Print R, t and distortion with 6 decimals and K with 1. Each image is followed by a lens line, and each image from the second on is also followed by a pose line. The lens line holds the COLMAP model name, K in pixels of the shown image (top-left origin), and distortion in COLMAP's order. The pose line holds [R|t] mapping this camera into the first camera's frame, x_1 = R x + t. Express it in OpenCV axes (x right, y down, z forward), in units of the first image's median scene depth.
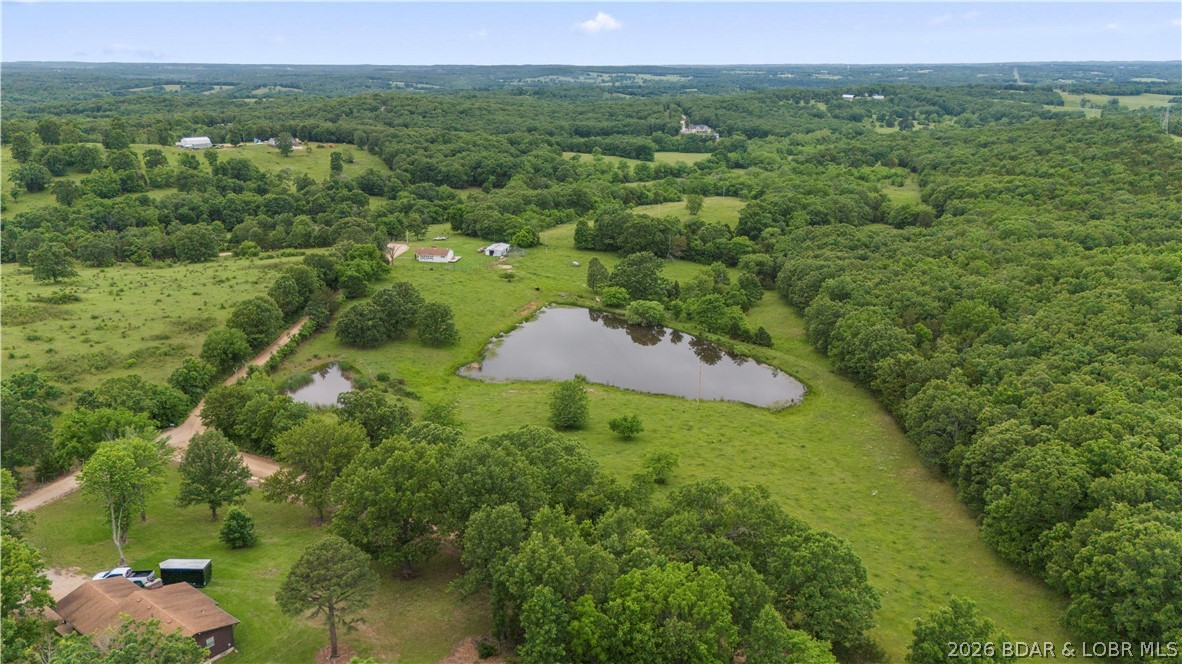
lens RADIAL K [[872.0, 0, 591.4], [0, 872.0, 352.8], [0, 0, 1]] dist [0.066380, -0.059127]
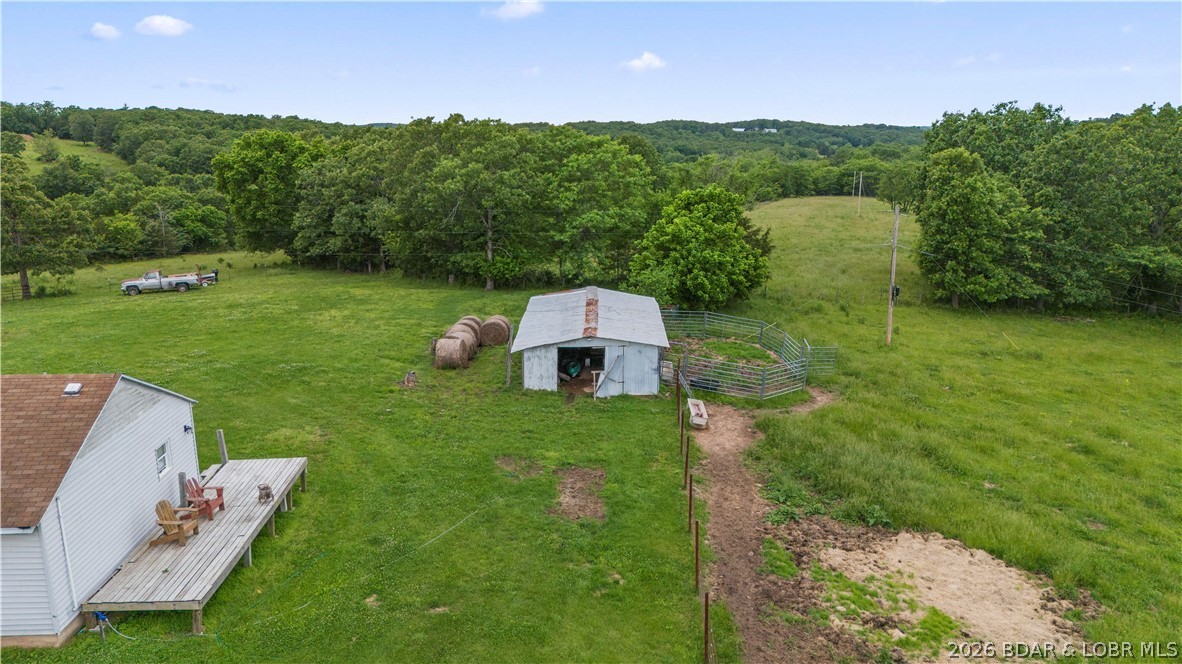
lens RADIAL K [[872.0, 0, 596.8], [0, 872.0, 335.2], [0, 0, 1]] dist [0.066380, -0.059127]
pose [[0.980448, -0.044992, 0.191568, -0.081737], [0.061411, 0.994849, -0.080652, -0.067054], [-0.186952, 0.090839, 0.978160, 0.543290]]
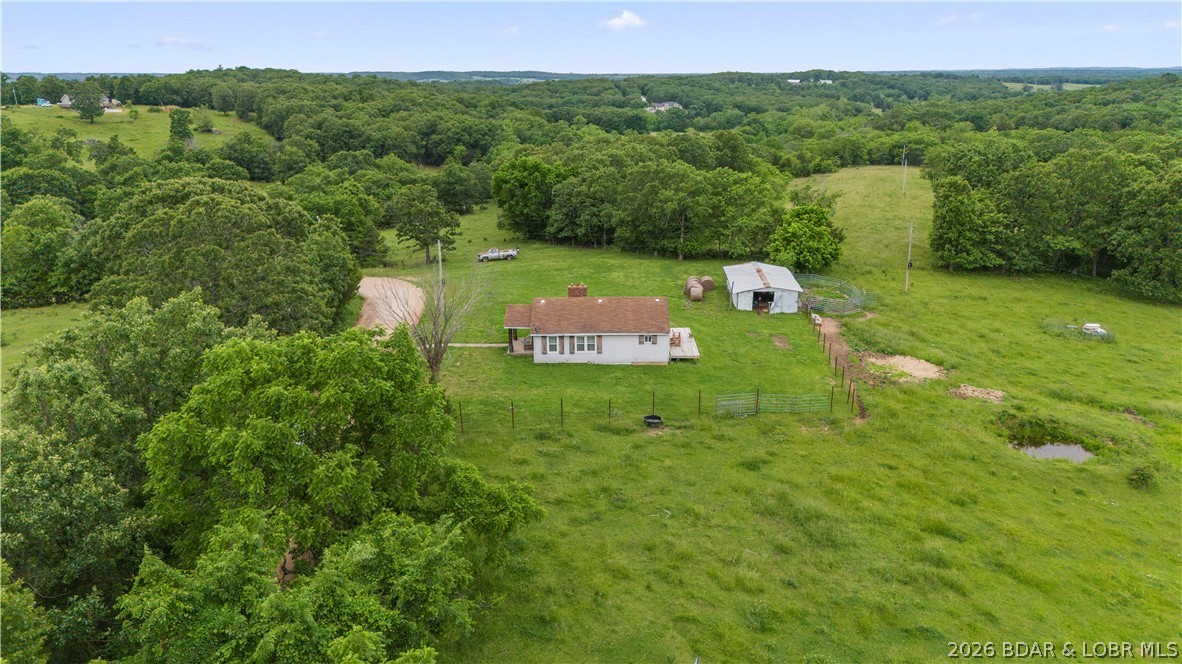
lens RADIAL K [[872.0, 0, 597.0], [0, 872.0, 330.2], [0, 0, 1]] dist [0.066380, -0.059127]
pose [[0.989447, -0.044197, 0.137988, -0.122736], [0.048911, 0.998323, -0.030960, -0.061201], [-0.136389, 0.037382, 0.989950, 0.456636]]
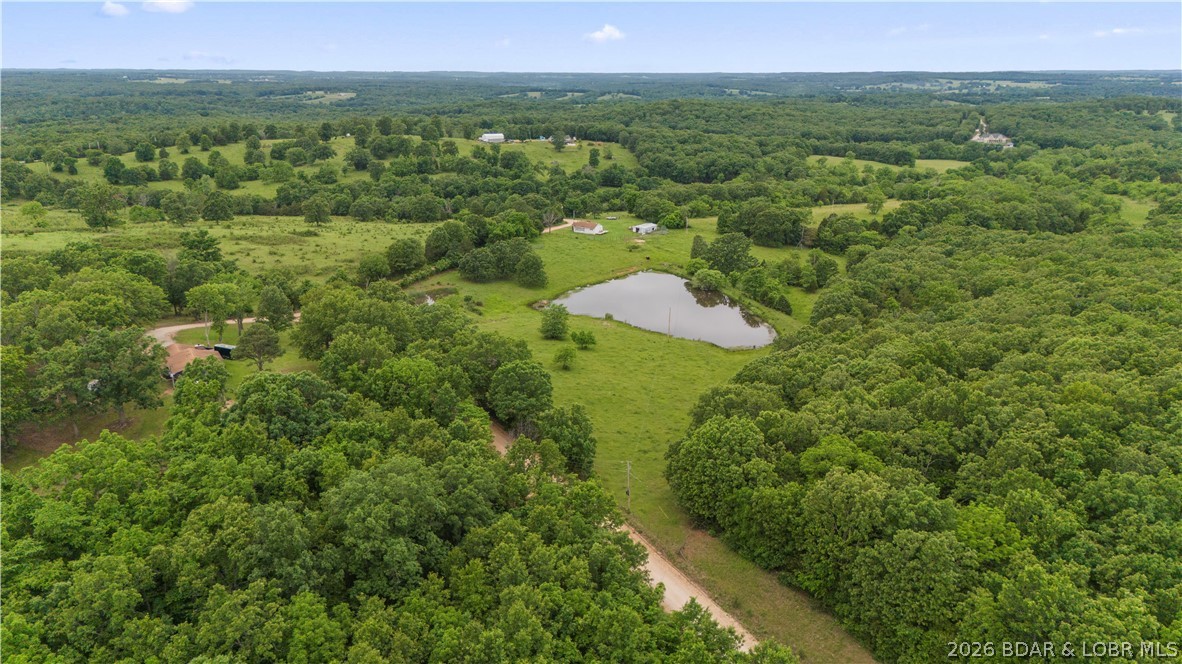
lens RADIAL K [[872.0, 0, 591.0], [0, 872.0, 331.5], [0, 0, 1]] dist [0.066380, -0.059127]
pose [[0.929188, 0.106345, -0.353979, 0.161789], [-0.116797, 0.993122, -0.008230, 0.025057], [0.350669, 0.048991, 0.935217, -0.080792]]
